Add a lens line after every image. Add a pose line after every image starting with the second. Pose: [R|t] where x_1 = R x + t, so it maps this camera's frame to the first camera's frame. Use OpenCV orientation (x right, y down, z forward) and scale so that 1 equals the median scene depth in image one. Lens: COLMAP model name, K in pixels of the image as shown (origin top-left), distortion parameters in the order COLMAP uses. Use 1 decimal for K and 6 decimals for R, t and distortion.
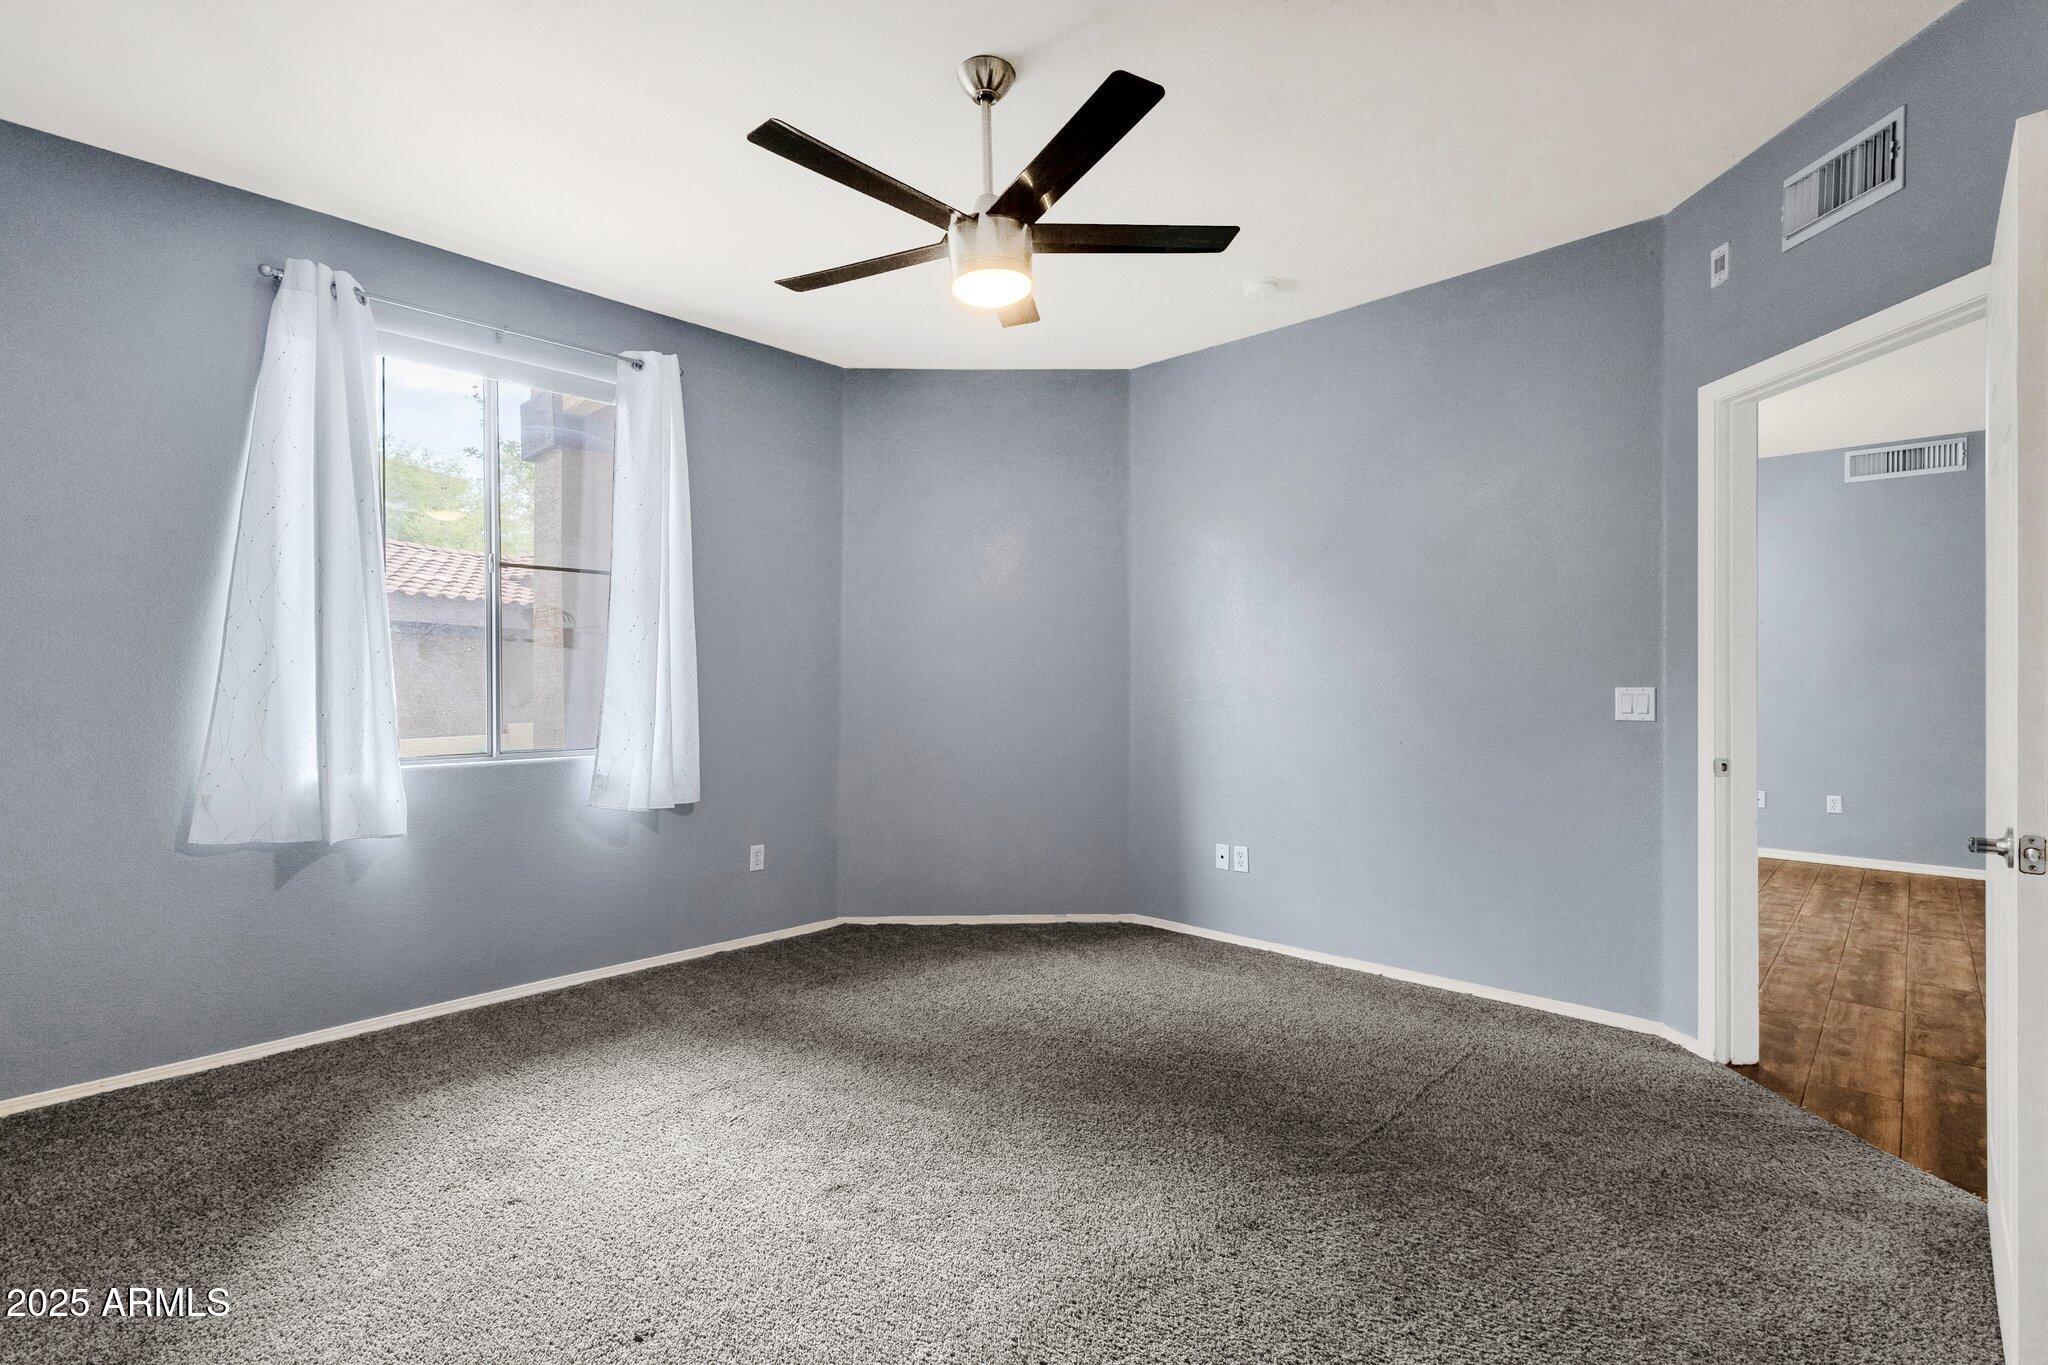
lens RADIAL K [[958.6, 0, 1024.0], [0, 958.6, 682.5], [0, 0, 1]] dist [0.016976, 0.000080]
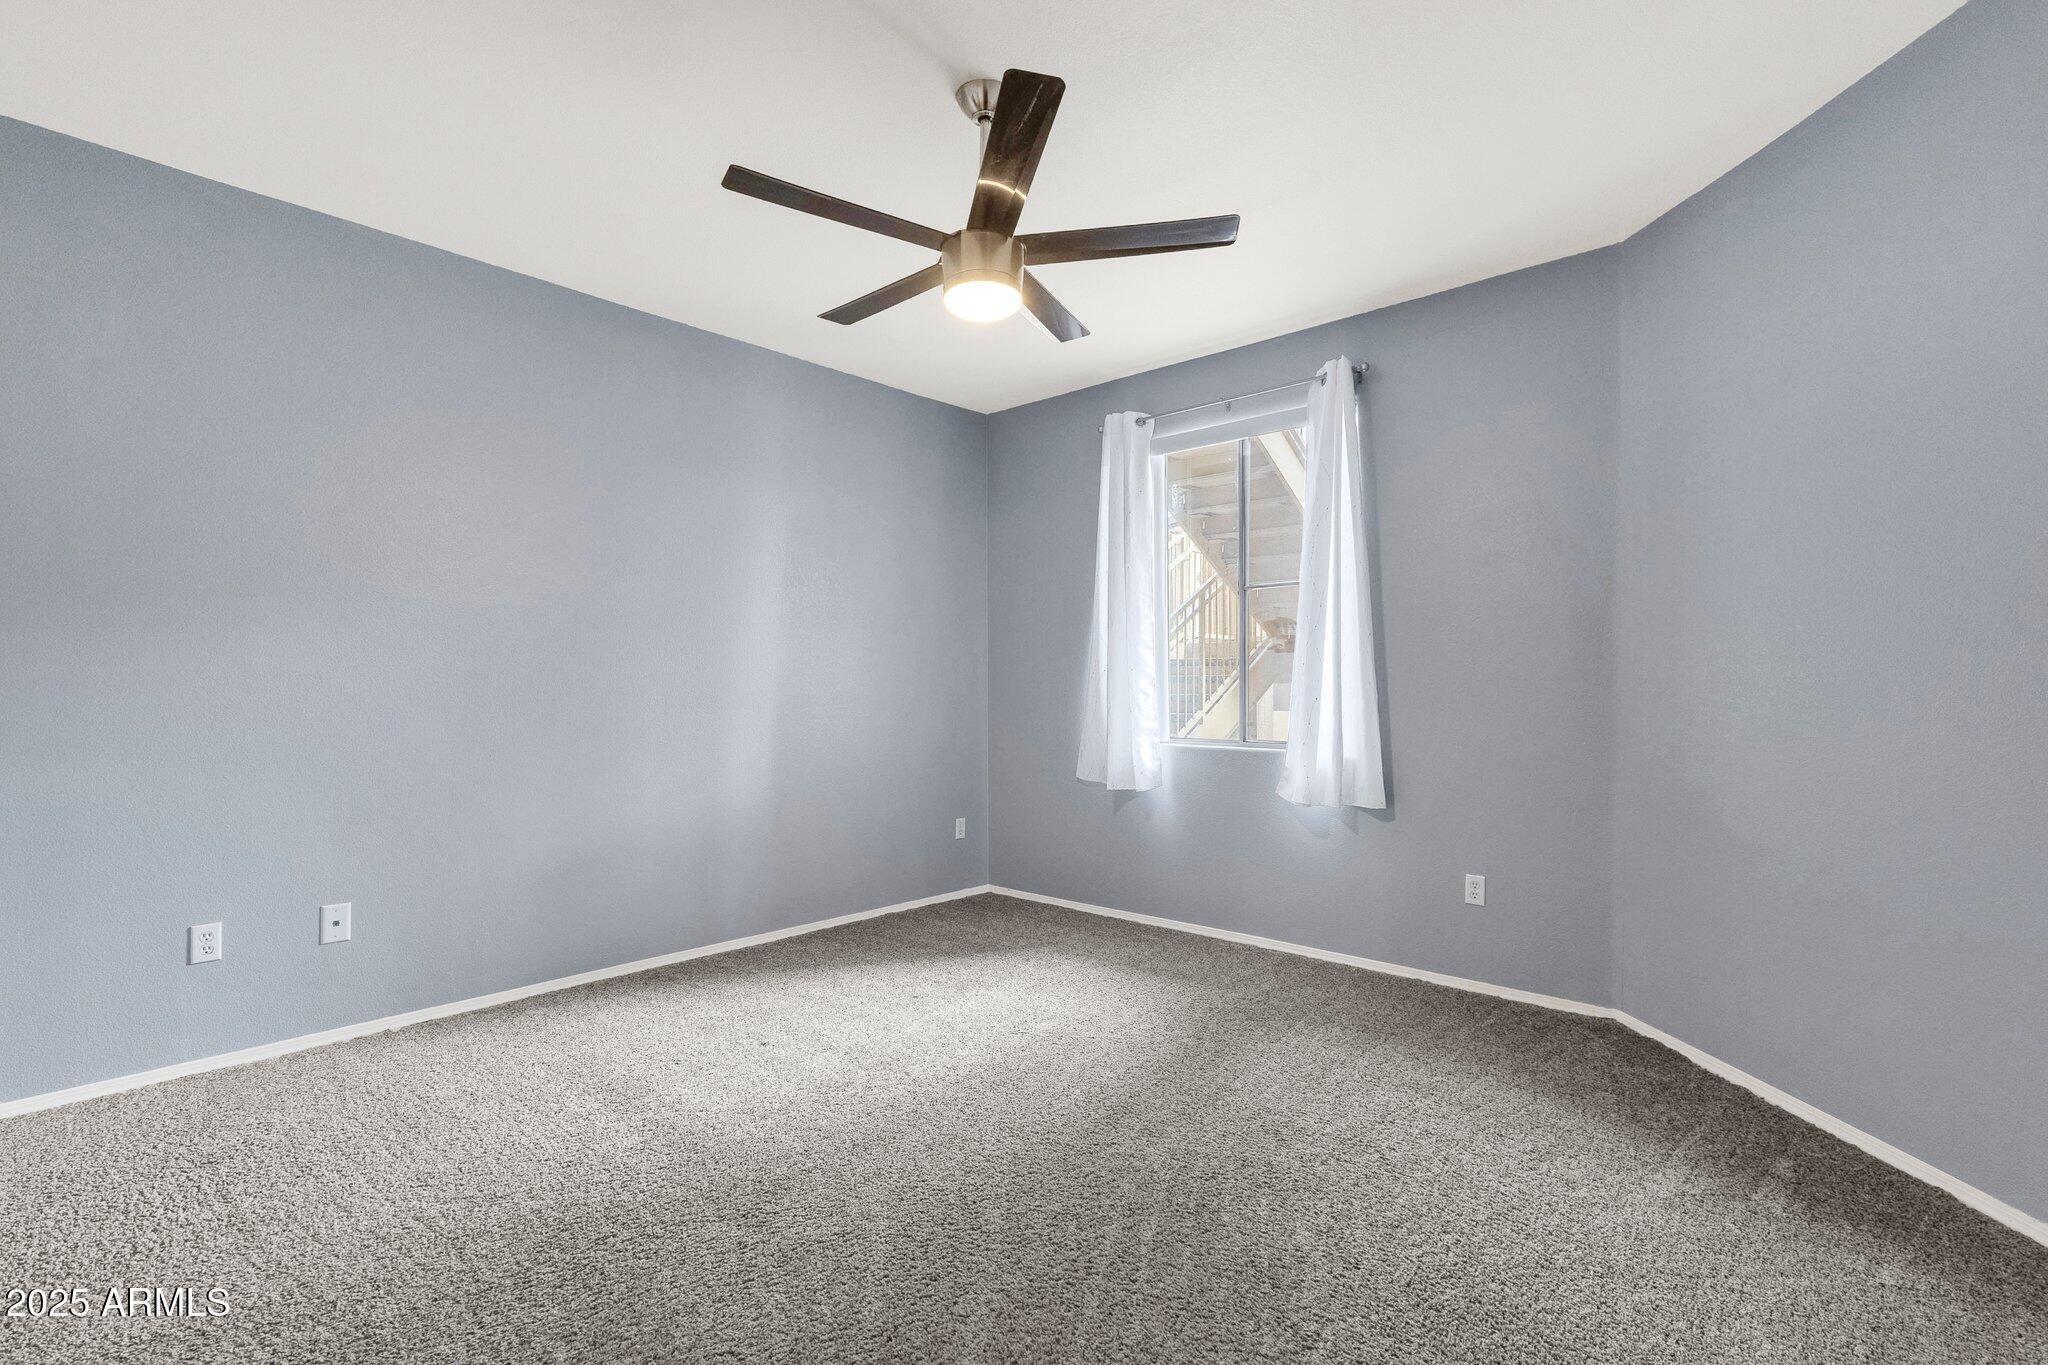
lens RADIAL K [[958.6, 0, 1024.0], [0, 958.6, 682.5], [0, 0, 1]] dist [0.016976, 0.000080]
pose [[0.011514, -0.006194, -0.999915, 0.694662], [0.001972, 0.999979, -0.006172, 0.005250], [0.999932, -0.001901, 0.011526, 0.725065]]
